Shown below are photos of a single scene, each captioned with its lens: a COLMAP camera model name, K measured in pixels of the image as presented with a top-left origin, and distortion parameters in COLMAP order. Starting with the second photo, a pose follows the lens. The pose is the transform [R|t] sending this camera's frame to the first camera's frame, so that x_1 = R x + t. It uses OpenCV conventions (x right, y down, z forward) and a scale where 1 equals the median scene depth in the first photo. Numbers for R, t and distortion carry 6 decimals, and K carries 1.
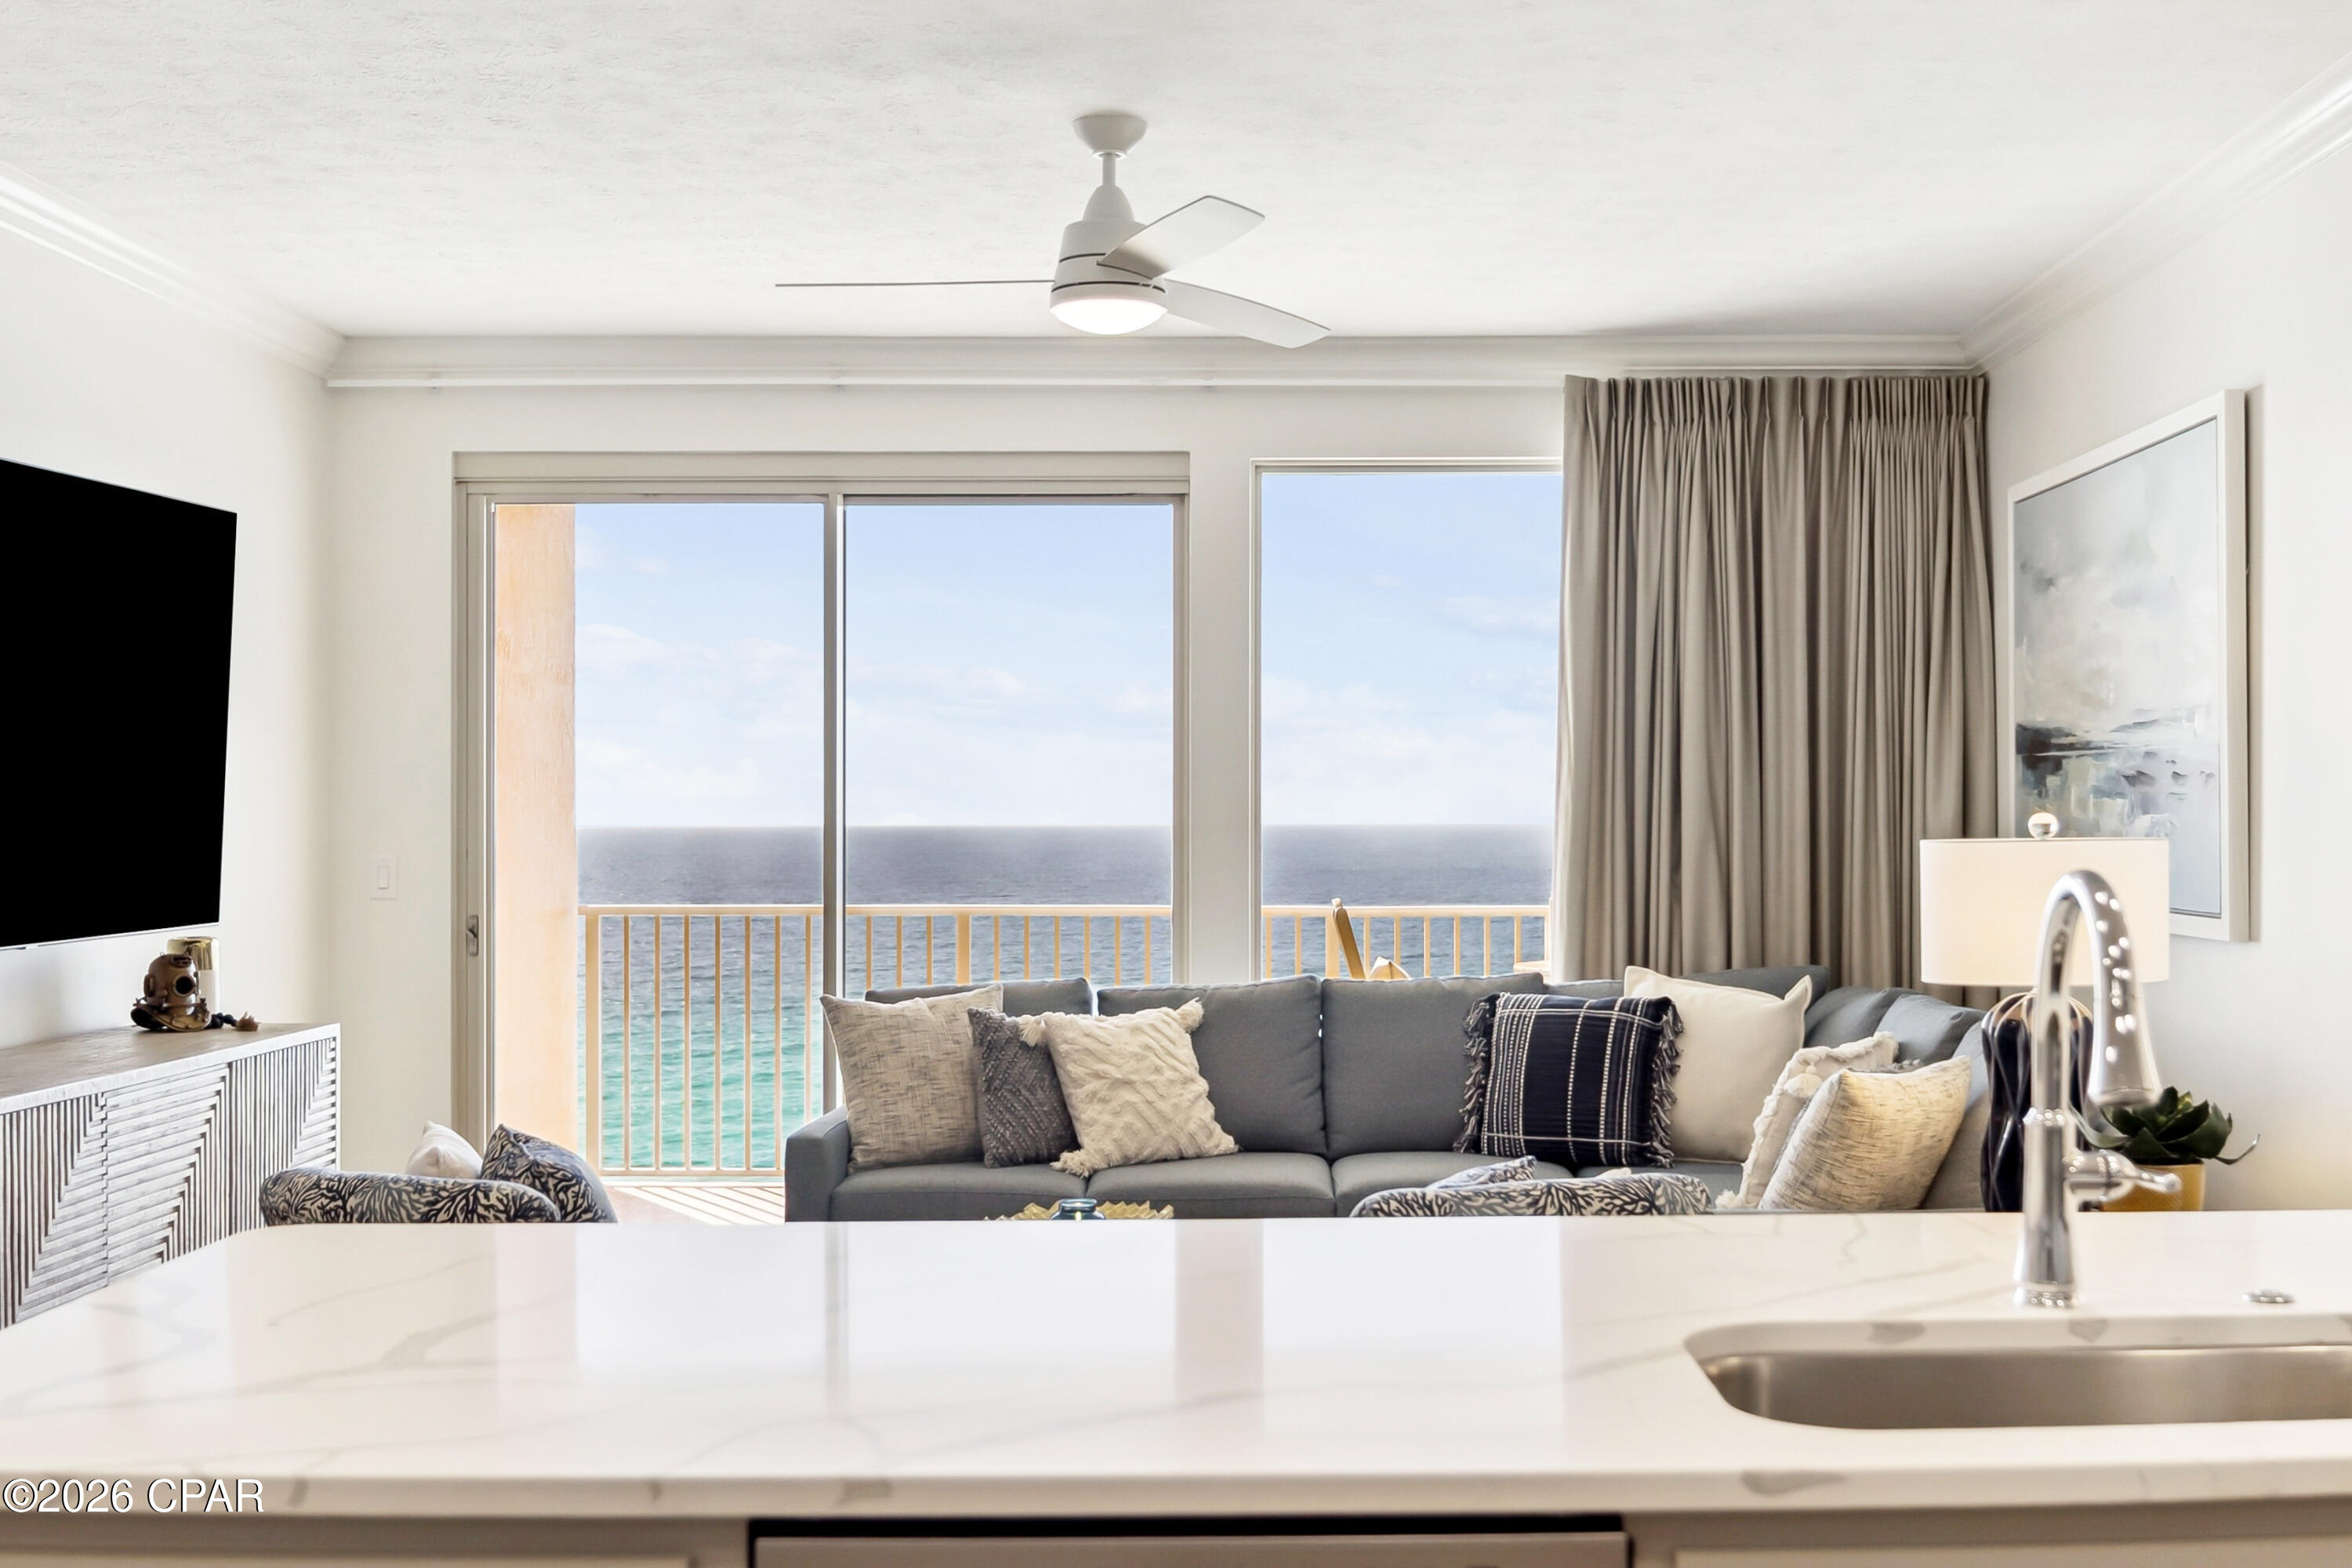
lens RADIAL K [[2649.3, 0, 1287.0], [0, 2649.3, 819.8], [0, 0, 1]] dist [-0.016115, -0.014052]
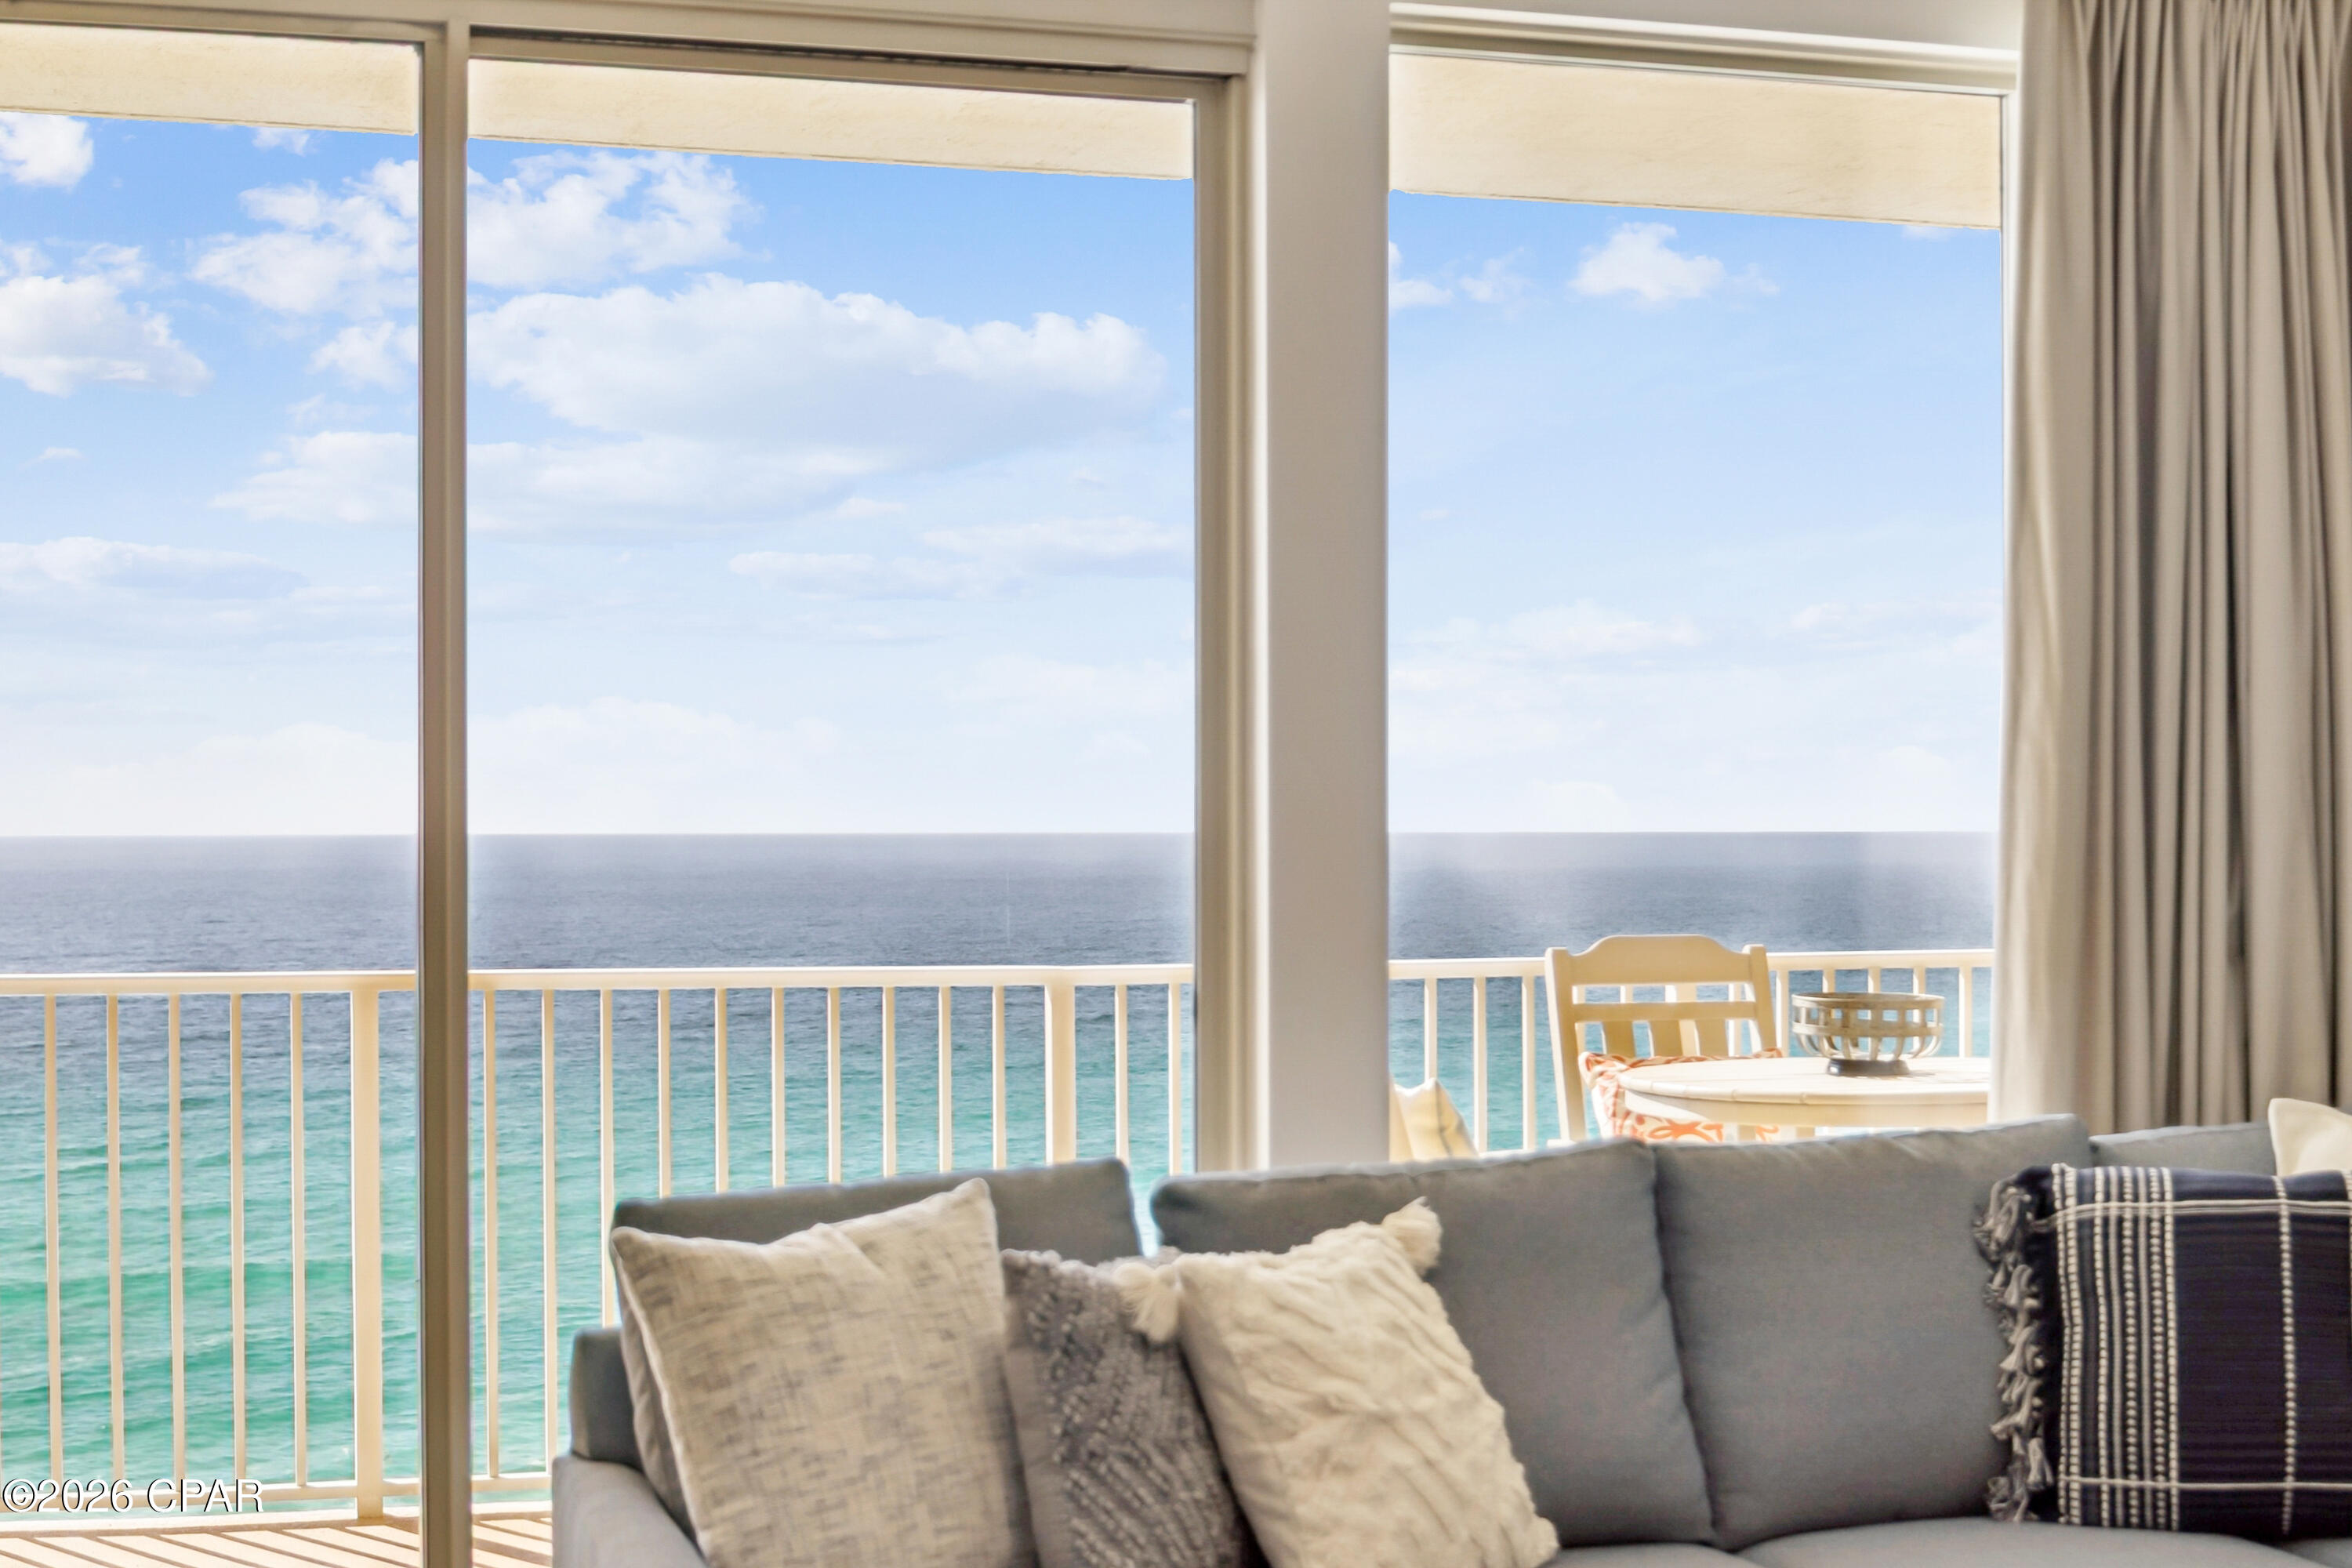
lens RADIAL K [[3368.1, 0, 1185.6], [0, 3368.1, 861.3], [0, 0, 1]] dist [-0.024244, -0.527611]
pose [[0.956283, -0.003165, 0.292425, -0.241756], [-0.000040, 0.999940, 0.010954, 0.006416], [-0.292442, -0.010487, 0.956226, 0.505516]]
